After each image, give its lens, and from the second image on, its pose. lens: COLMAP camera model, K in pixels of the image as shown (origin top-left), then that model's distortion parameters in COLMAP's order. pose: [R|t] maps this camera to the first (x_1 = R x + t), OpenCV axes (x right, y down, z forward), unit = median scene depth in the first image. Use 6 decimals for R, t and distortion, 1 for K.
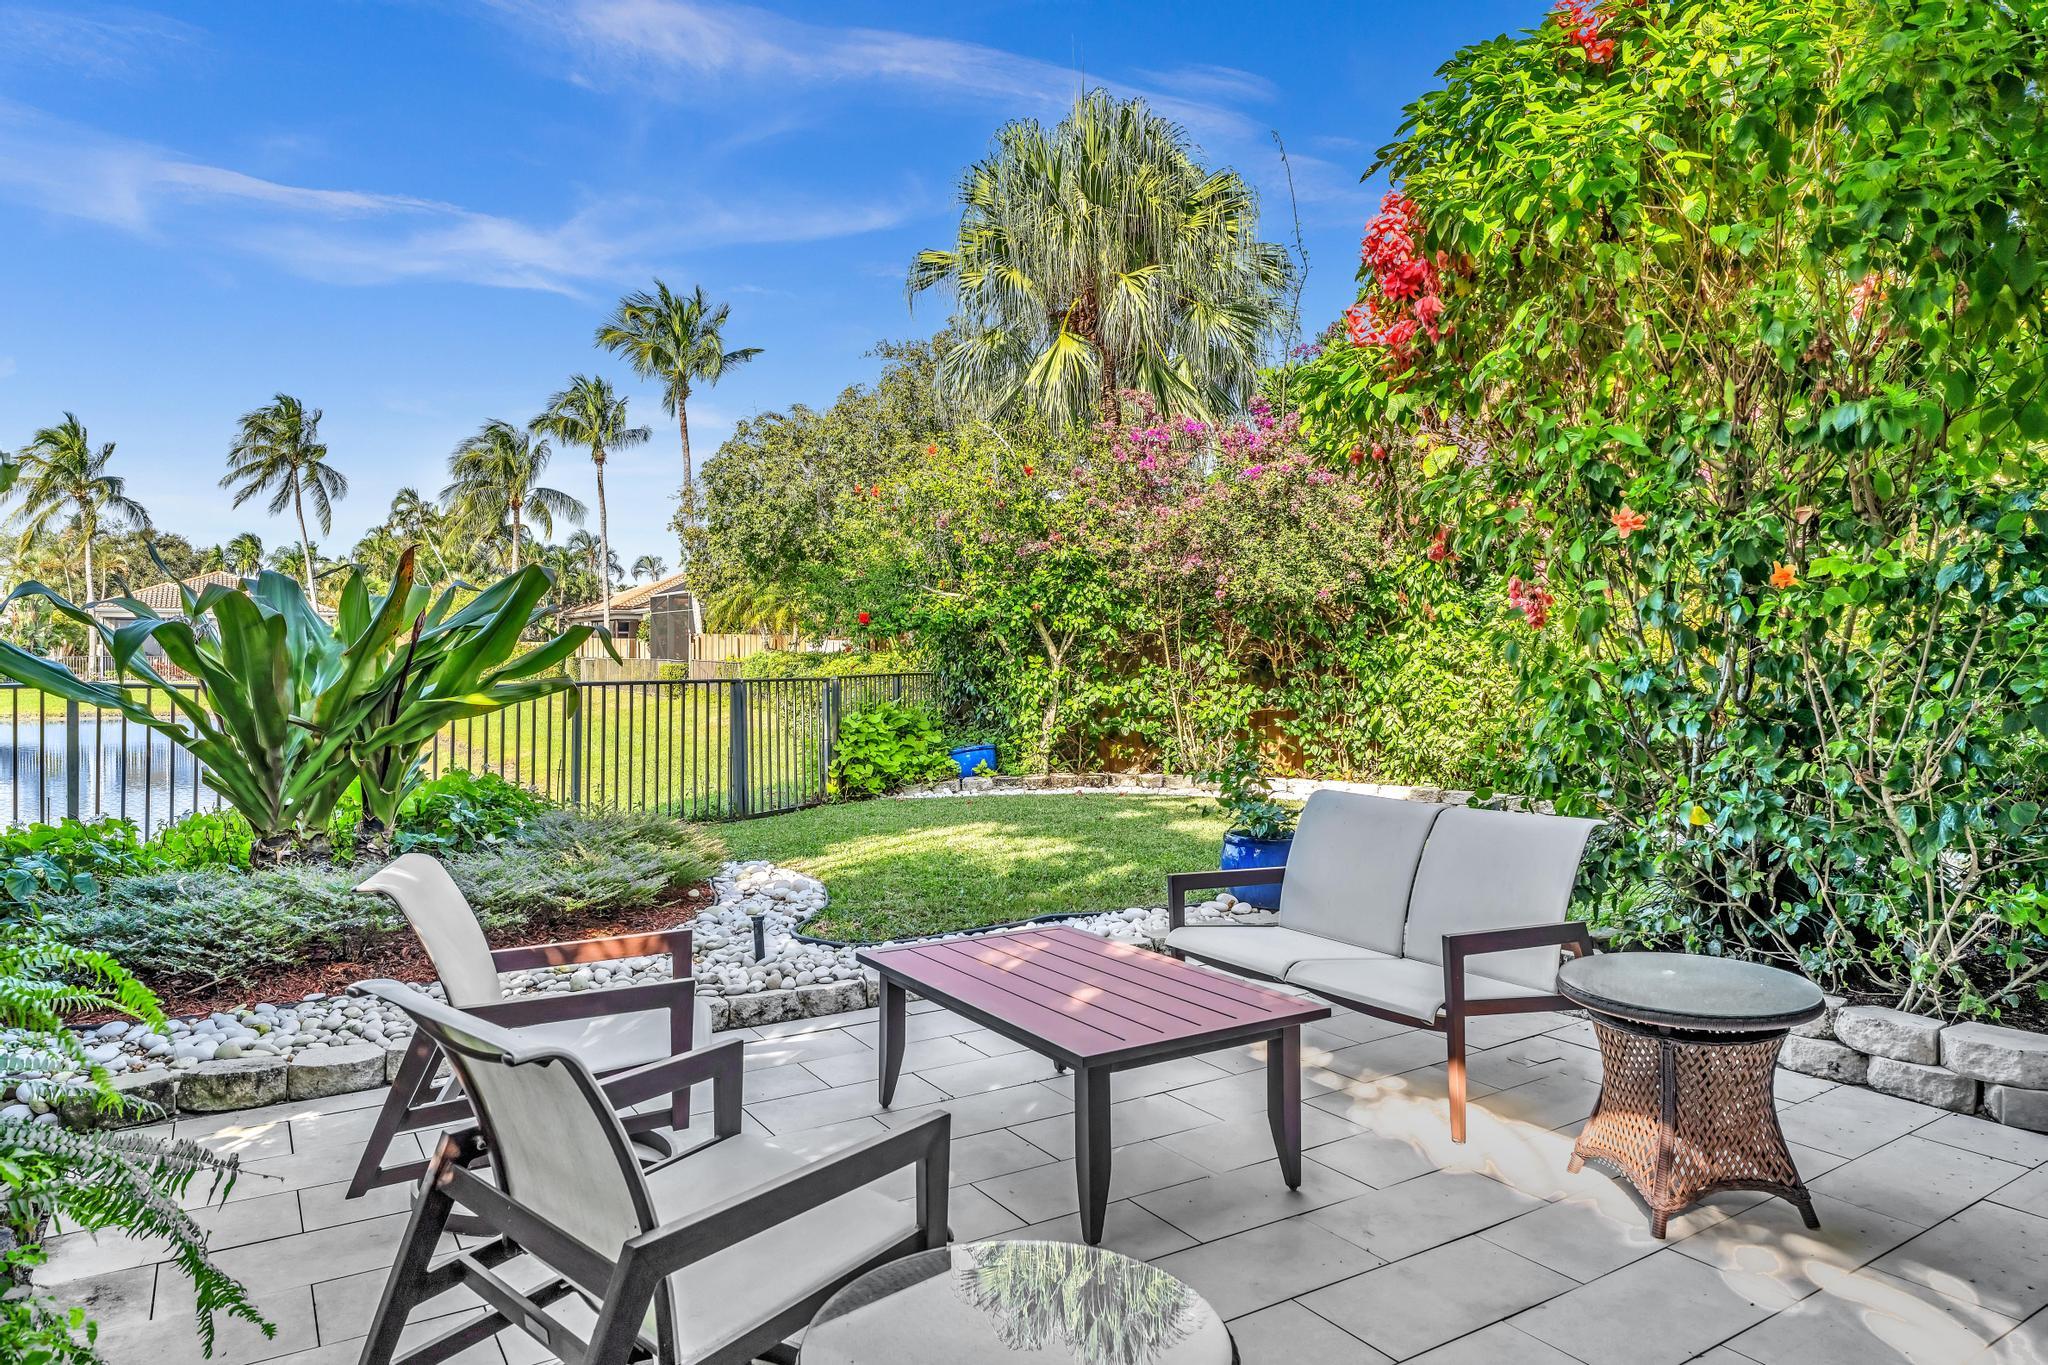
lens RADIAL K [[1280.9, 0, 1024.0], [0, 1280.9, 682.5], [0, 0, 1]] dist [-0.000215, -0.000557]
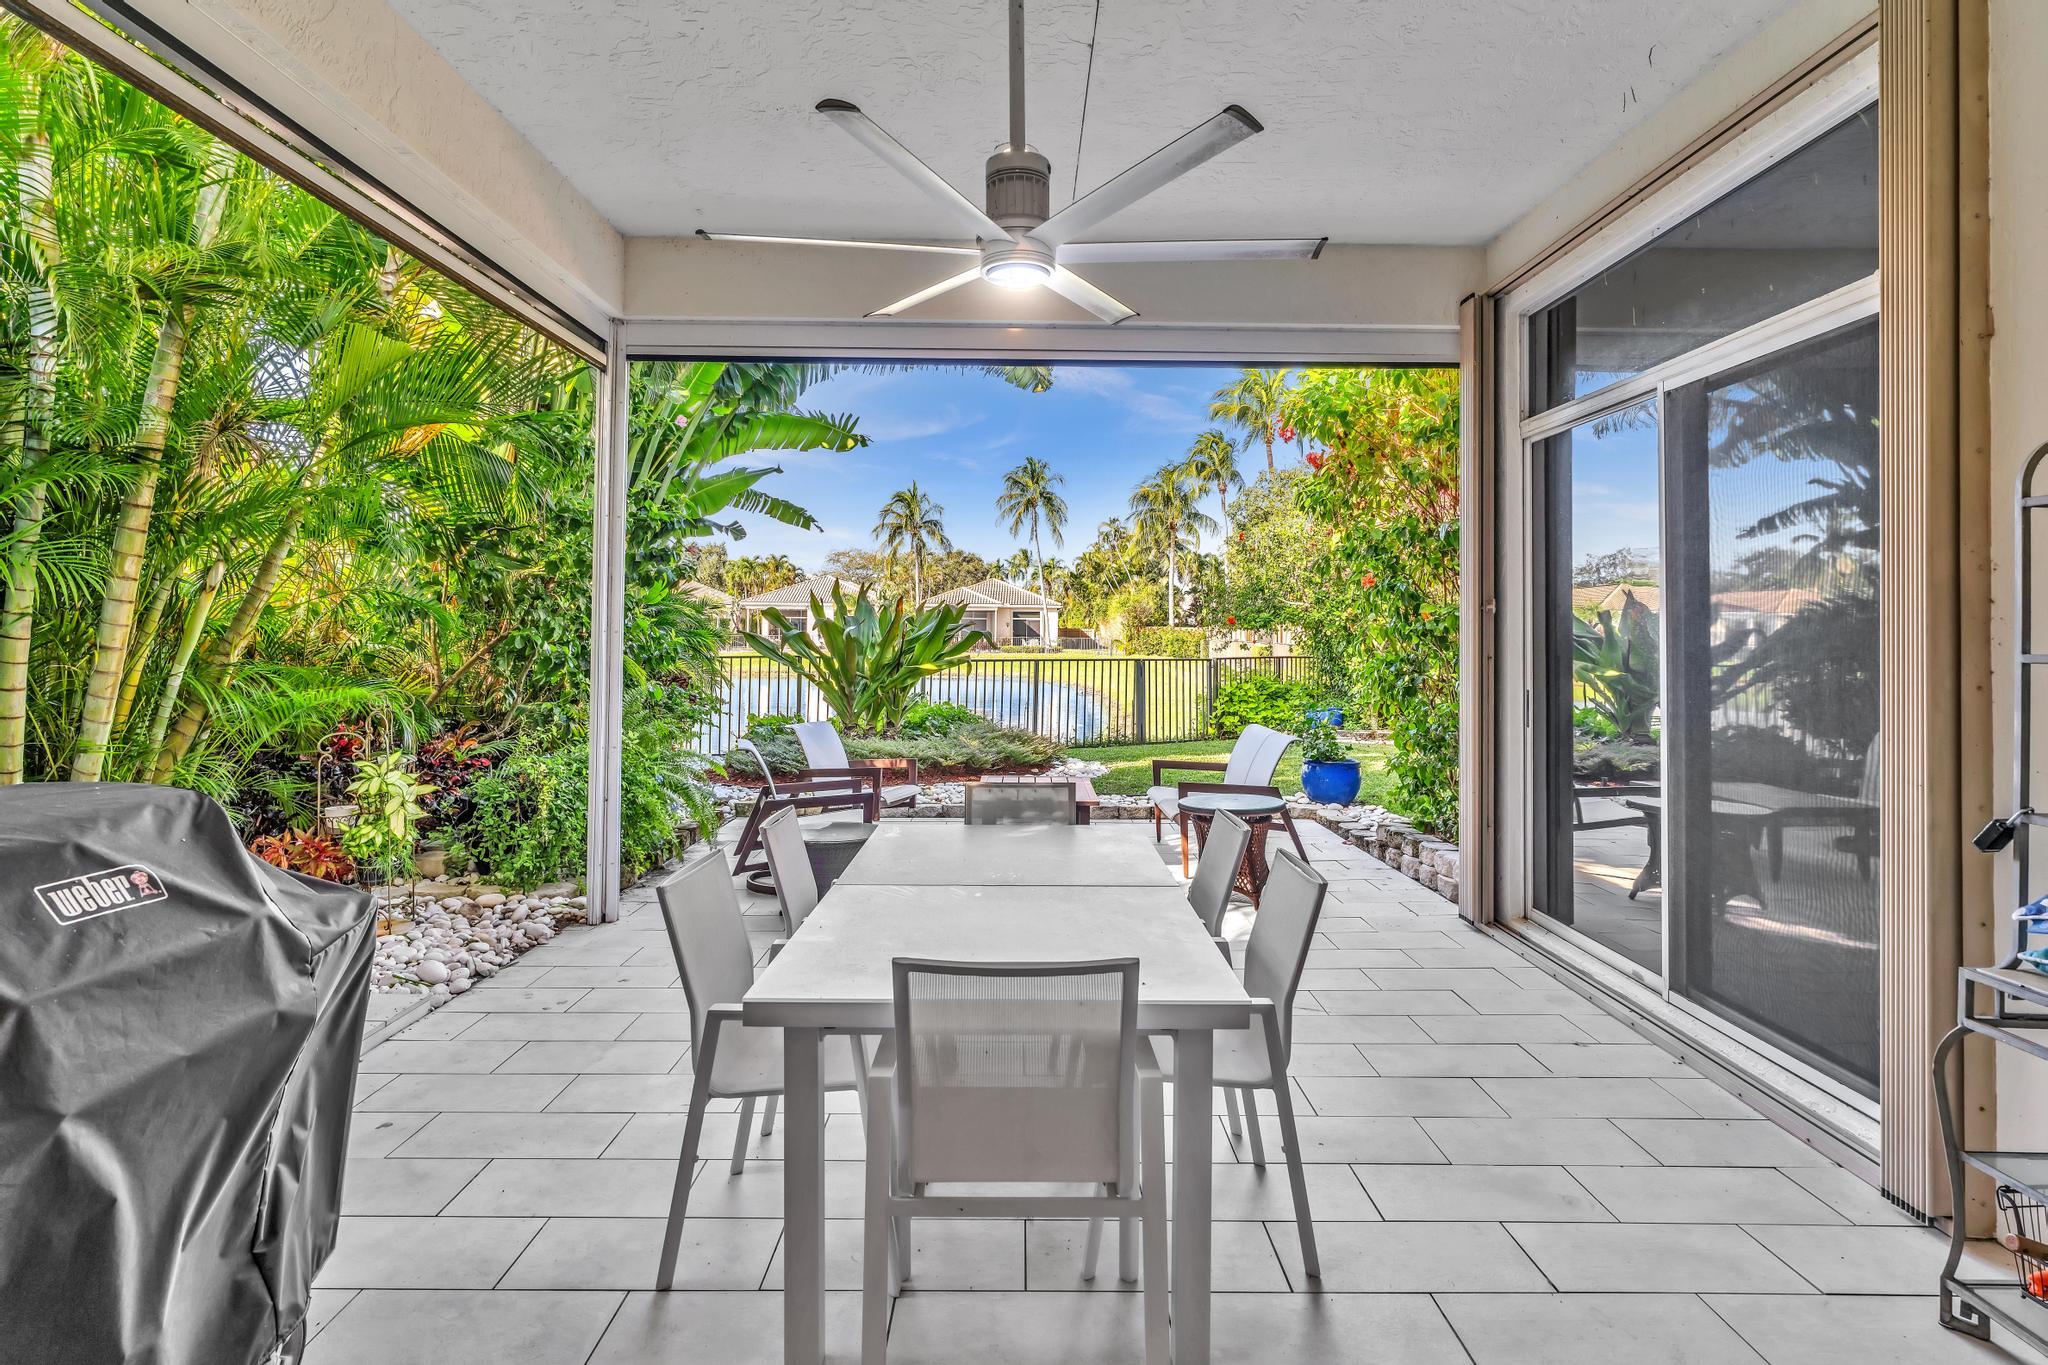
lens RADIAL K [[1037.4, 0, 1028.0], [0, 1037.4, 628.3], [0, 0, 1]] dist [0.003417, 0.000521]
pose [[0.858619, 0.003128, -0.512605, 0.328876], [-0.018280, 0.999532, -0.024520, -0.006331], [0.512289, 0.030423, 0.858274, -0.203520]]
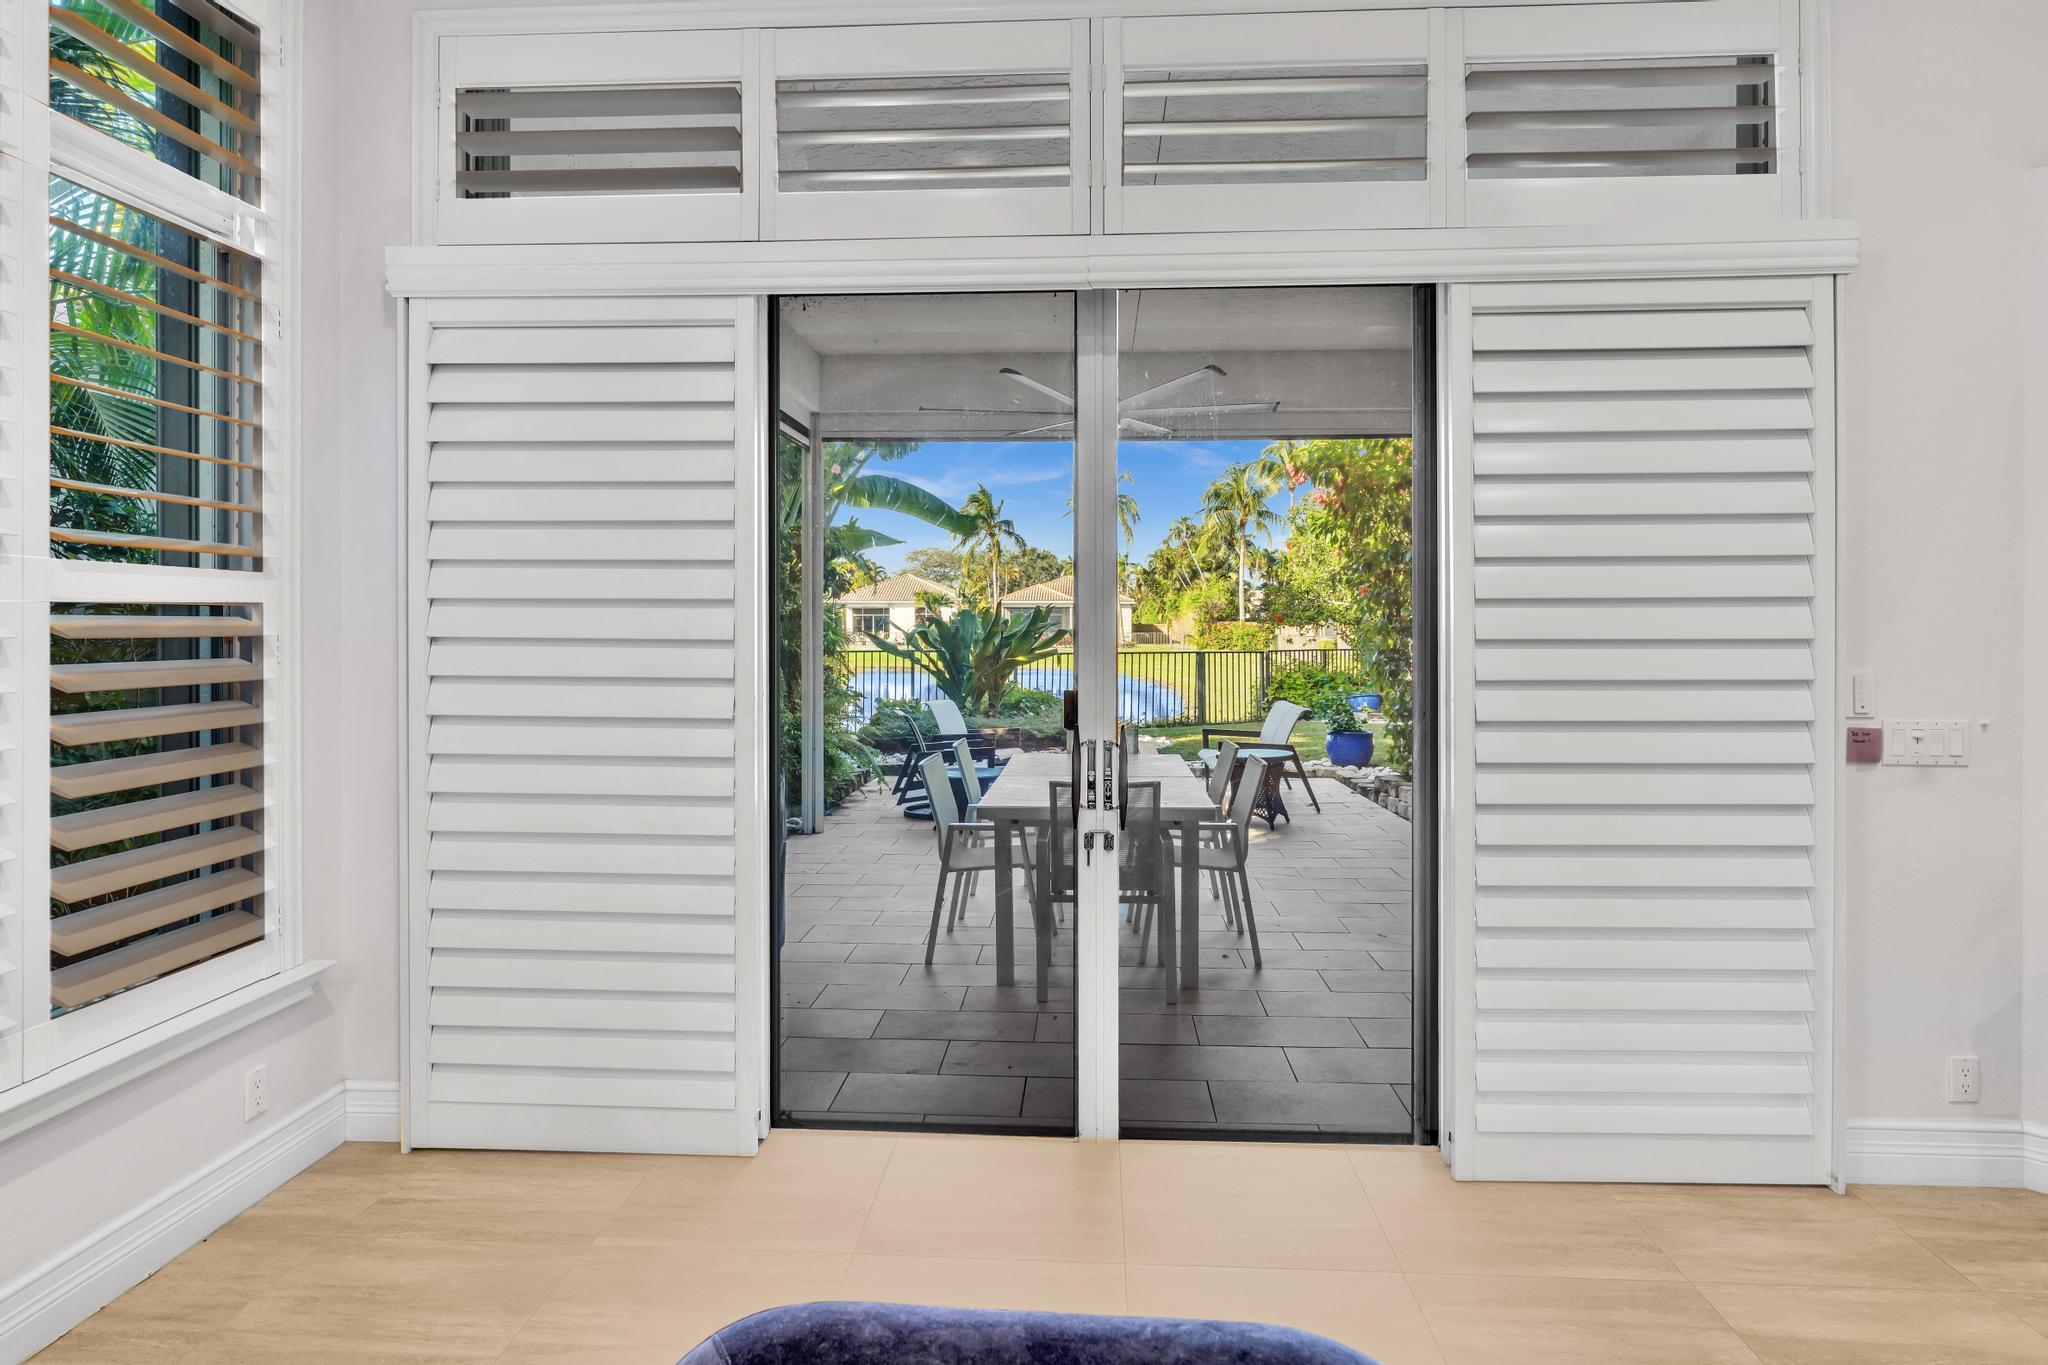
lens RADIAL K [[1037.4, 0, 1028.0], [0, 1037.4, 628.3], [0, 0, 1]] dist [0.003417, 0.000521]
pose [[0.820295, 0.000431, -0.571941, 0.435909], [-0.013637, 0.999730, -0.018806, -0.004748], [0.571779, 0.023226, 0.820079, -0.389315]]
